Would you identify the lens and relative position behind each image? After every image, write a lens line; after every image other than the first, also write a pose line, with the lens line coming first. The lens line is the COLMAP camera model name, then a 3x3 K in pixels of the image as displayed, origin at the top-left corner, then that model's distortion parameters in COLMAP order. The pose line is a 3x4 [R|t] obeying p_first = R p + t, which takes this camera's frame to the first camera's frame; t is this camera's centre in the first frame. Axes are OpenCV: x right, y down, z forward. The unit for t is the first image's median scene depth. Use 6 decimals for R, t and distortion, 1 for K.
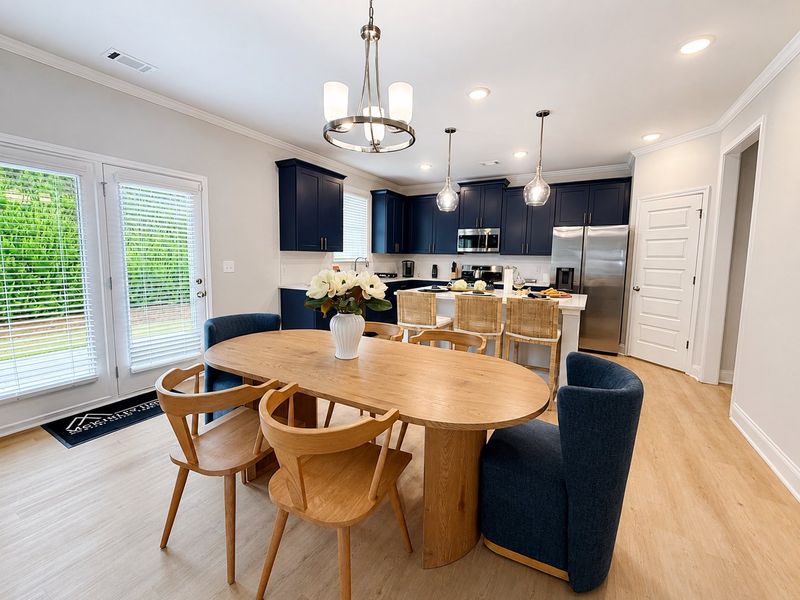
lens RADIAL K [[329.9, 0, 402.5], [0, 329.9, 289.5], [0, 0, 1]] dist [0.000927, 0.000011]
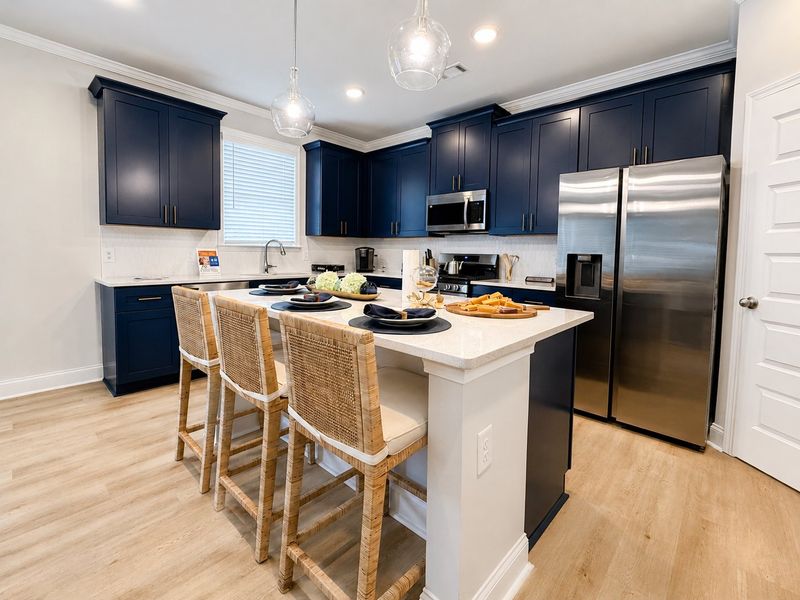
lens RADIAL K [[370.0, 0, 400.1], [0, 370.0, 272.8], [0, 0, 1]] dist [-0.002128, -0.000487]
pose [[0.975455, 0.013533, -0.219783, 0.299645], [-0.023327, 0.998844, -0.042031, -0.007419], [0.218961, 0.046126, 0.974643, 0.344115]]
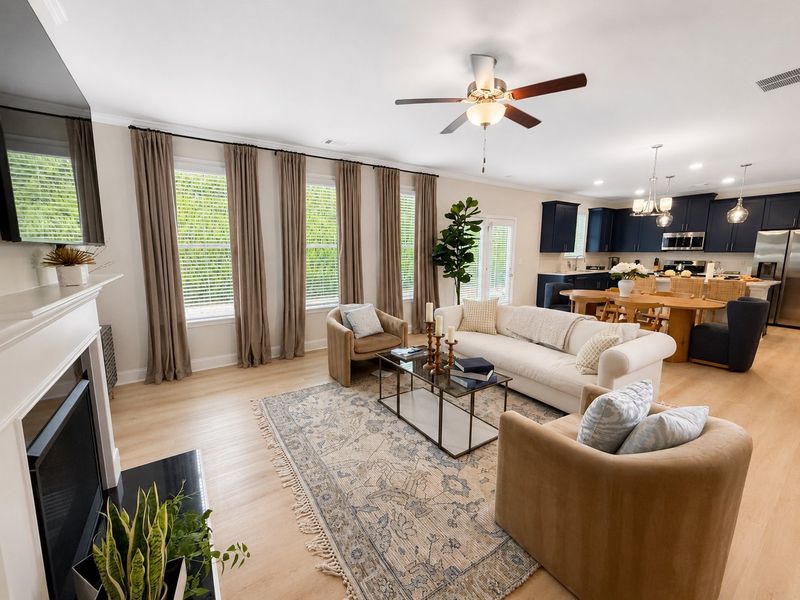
lens RADIAL K [[326.8, 0, 400.0], [0, 326.8, 300.0], [0, 0, 1]] dist [0.001578, -0.000173]
pose [[0.899717, 0.046860, -0.433951, -0.215541], [-0.026428, 0.998245, 0.053000, 0.046593], [0.435673, -0.036216, 0.899376, -0.698852]]
